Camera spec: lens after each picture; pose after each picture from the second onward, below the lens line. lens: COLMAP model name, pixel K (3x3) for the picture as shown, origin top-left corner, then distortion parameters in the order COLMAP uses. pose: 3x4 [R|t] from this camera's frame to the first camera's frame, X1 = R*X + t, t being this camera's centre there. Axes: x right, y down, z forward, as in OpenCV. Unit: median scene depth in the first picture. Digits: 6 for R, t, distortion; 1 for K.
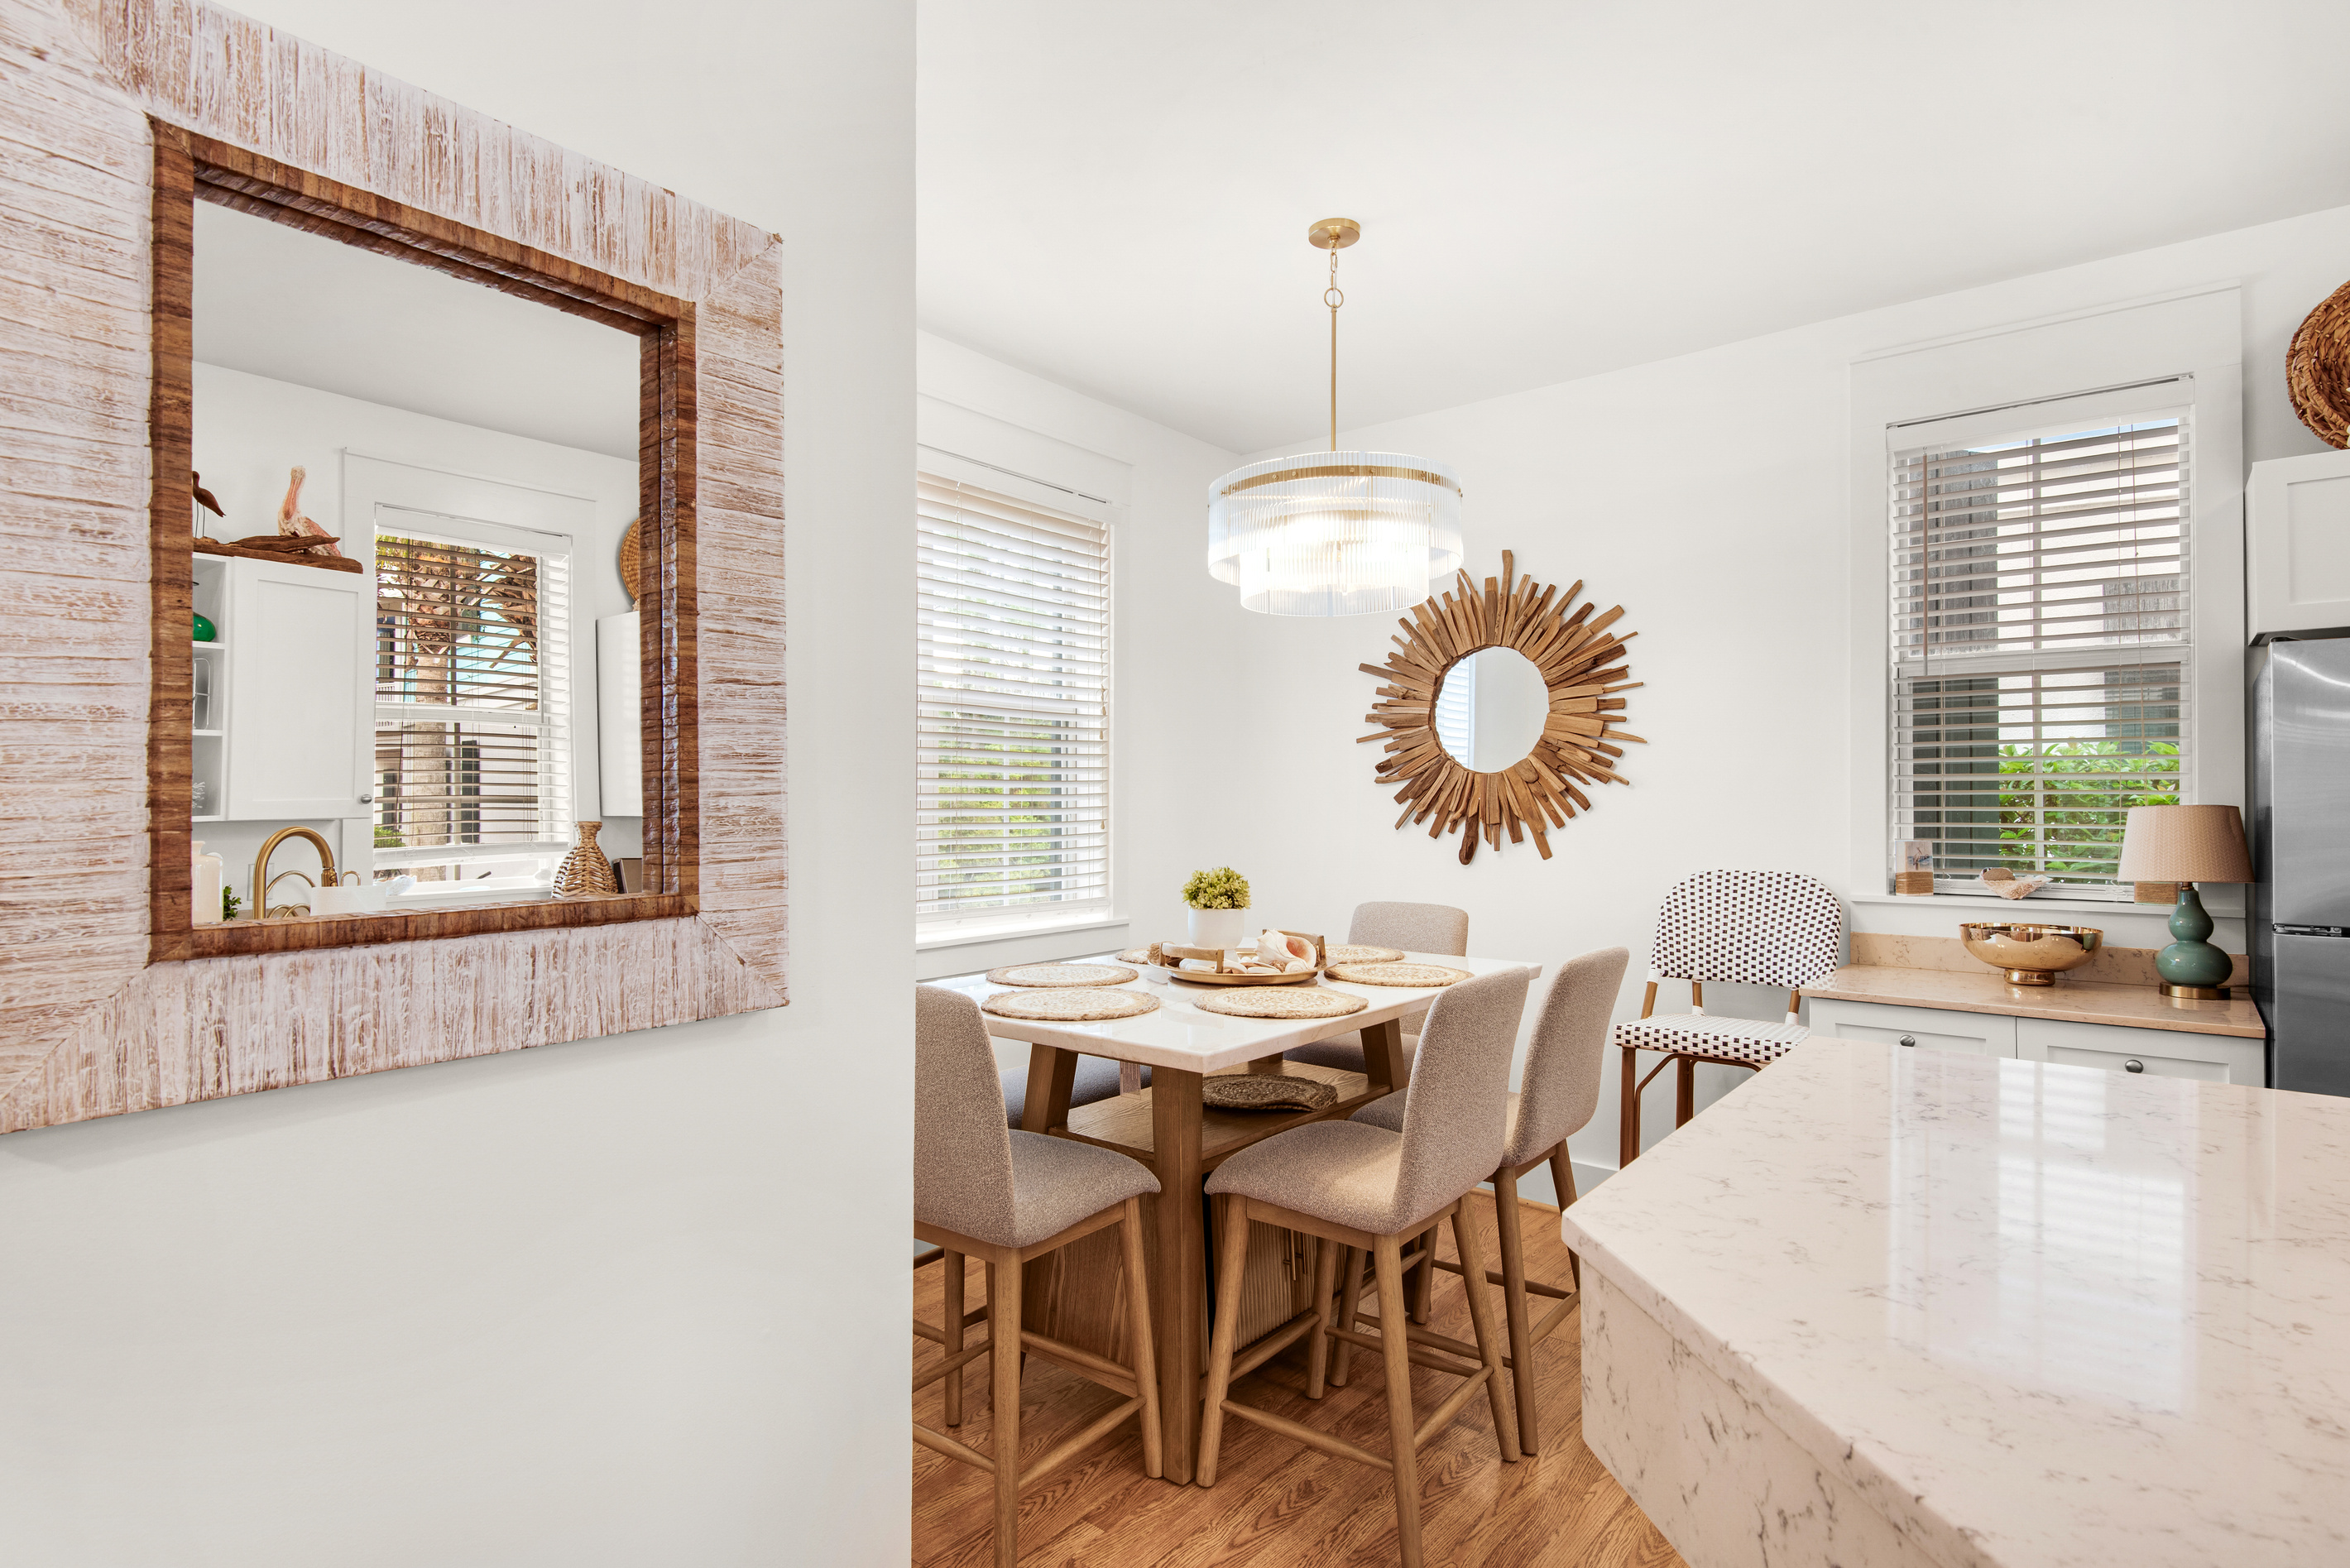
lens RADIAL K [[1197.8, 0, 1152.4], [0, 1197.8, 785.6], [0, 0, 1]] dist [-0.000018, -0.001205]
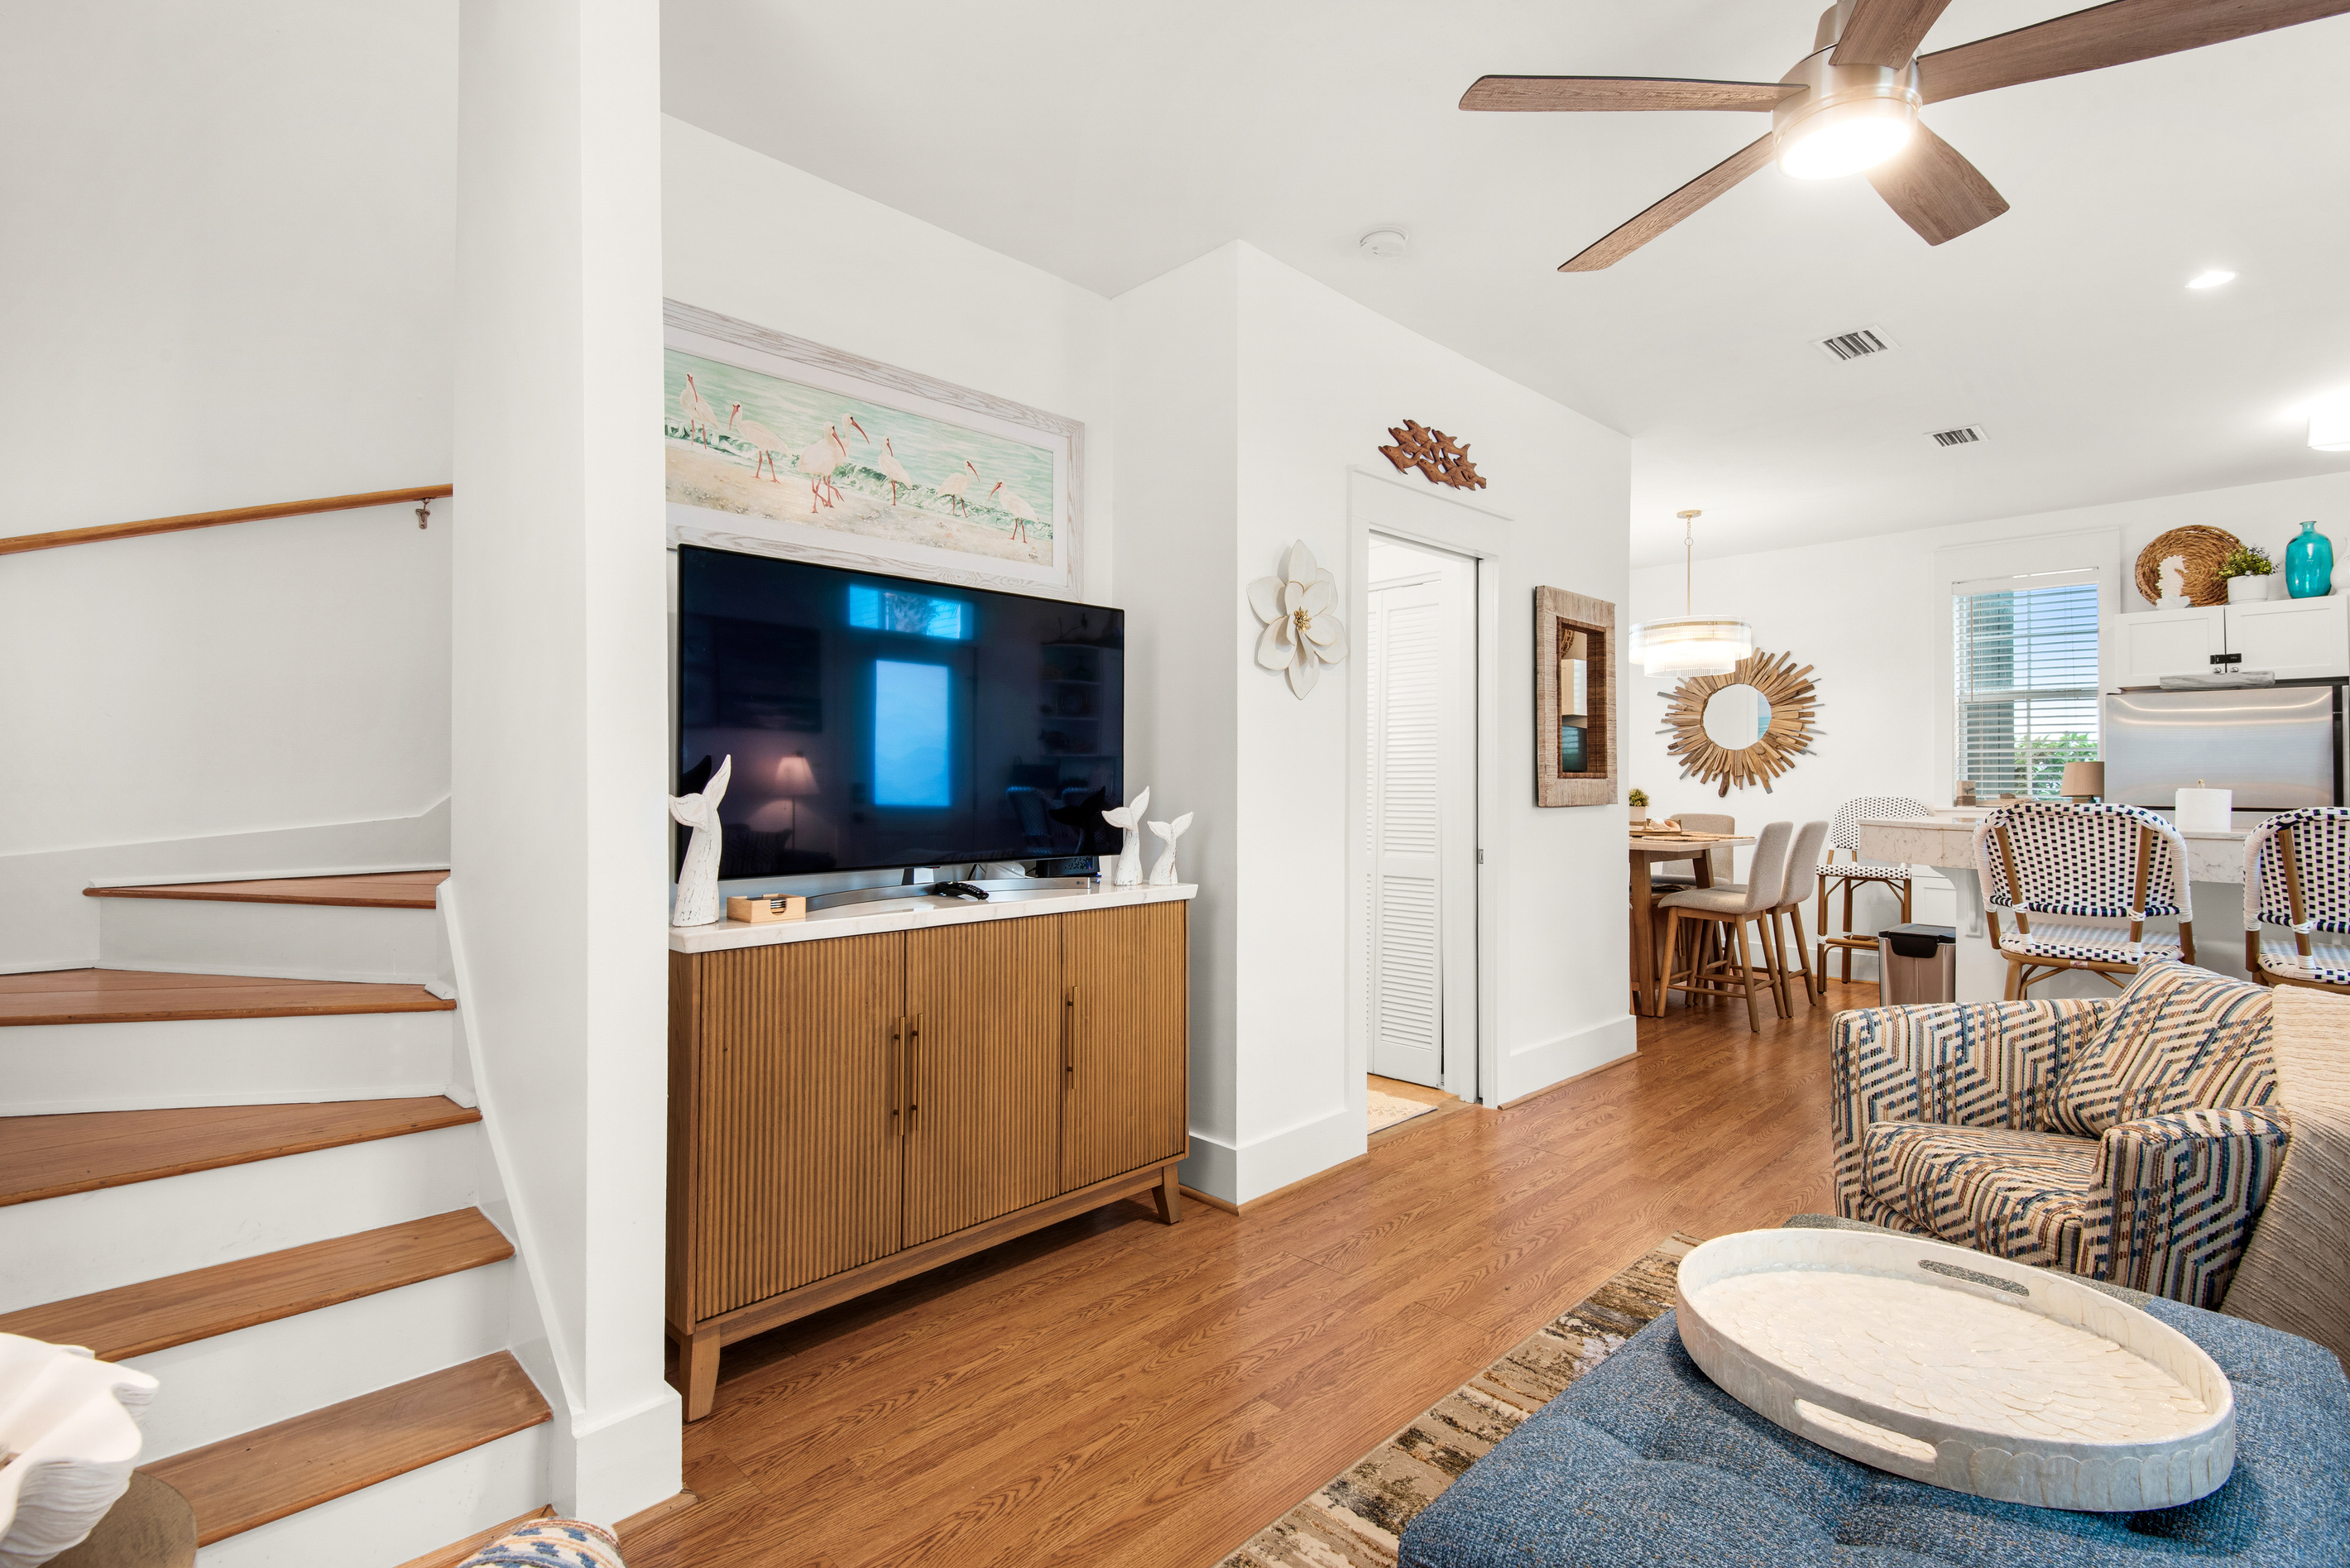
lens RADIAL K [[1085.7, 0, 1152.1], [0, 1085.7, 769.3], [0, 0, 1]] dist [0.015240, -0.012568]
pose [[0.992453, 0.003036, -0.122589, -0.475490], [-0.003243, 0.999994, -0.001489, 0.029086], [0.122584, 0.001876, 0.992456, -0.932831]]
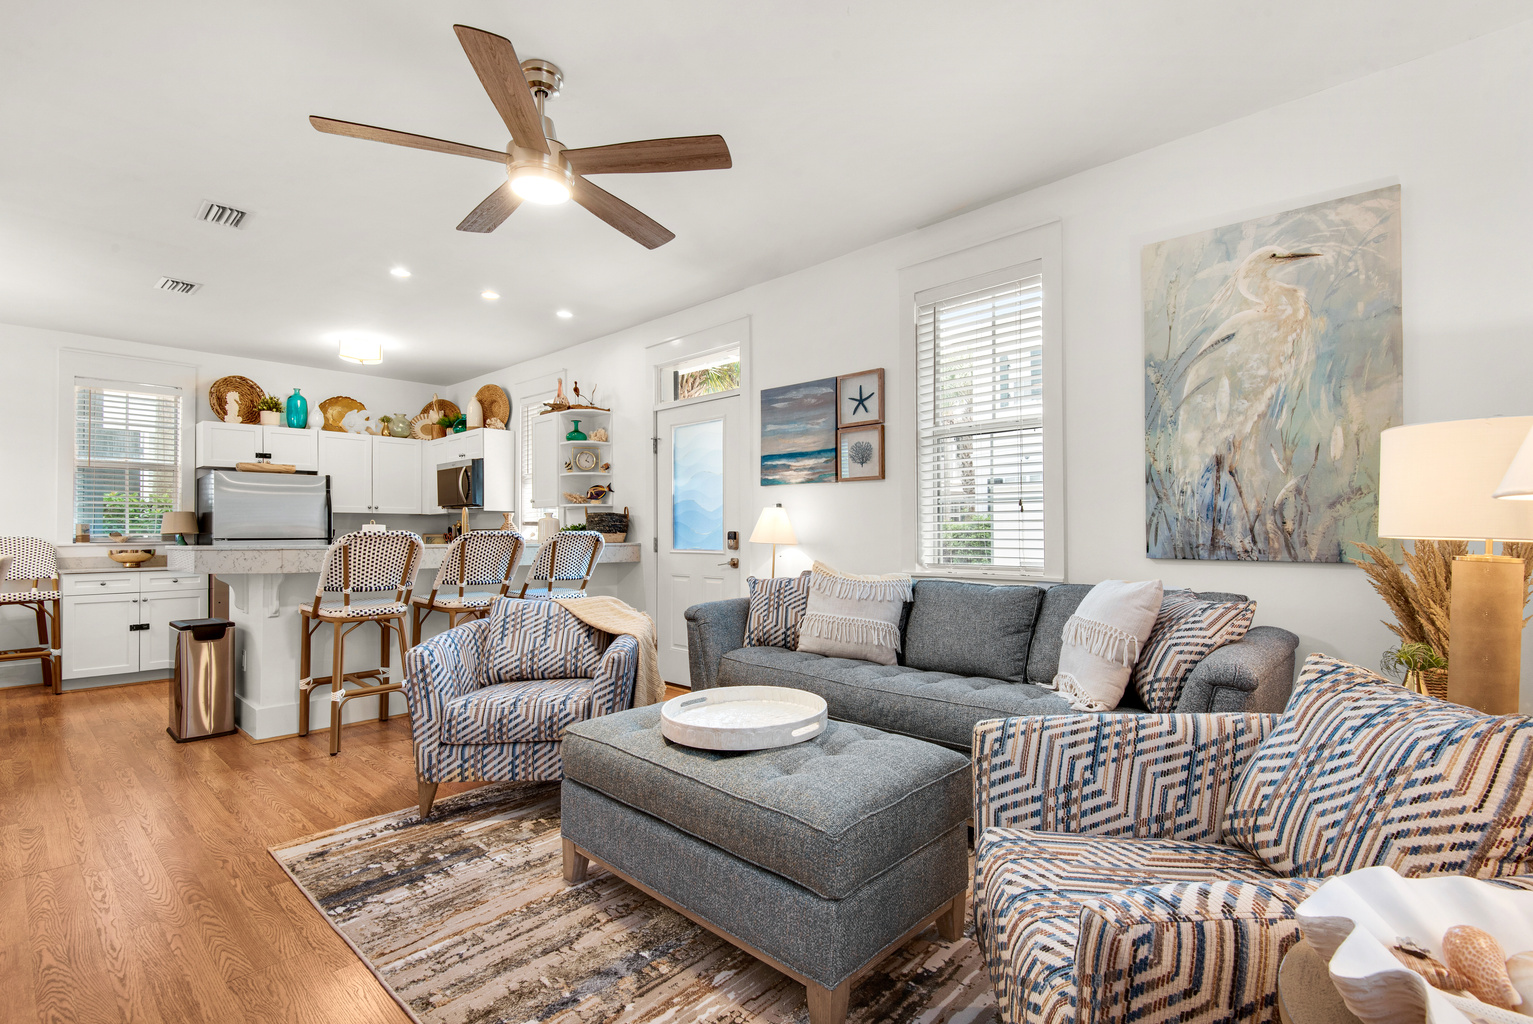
lens RADIAL K [[708.3, 0, 782.3], [0, 708.3, 525.5], [0, 0, 1]] dist [0.015240, -0.012568]
pose [[0.045193, 0.008109, 0.998945, -0.855295], [-0.004664, 0.999958, -0.007907, 0.048529], [-0.998967, -0.004301, 0.045229, -0.646330]]
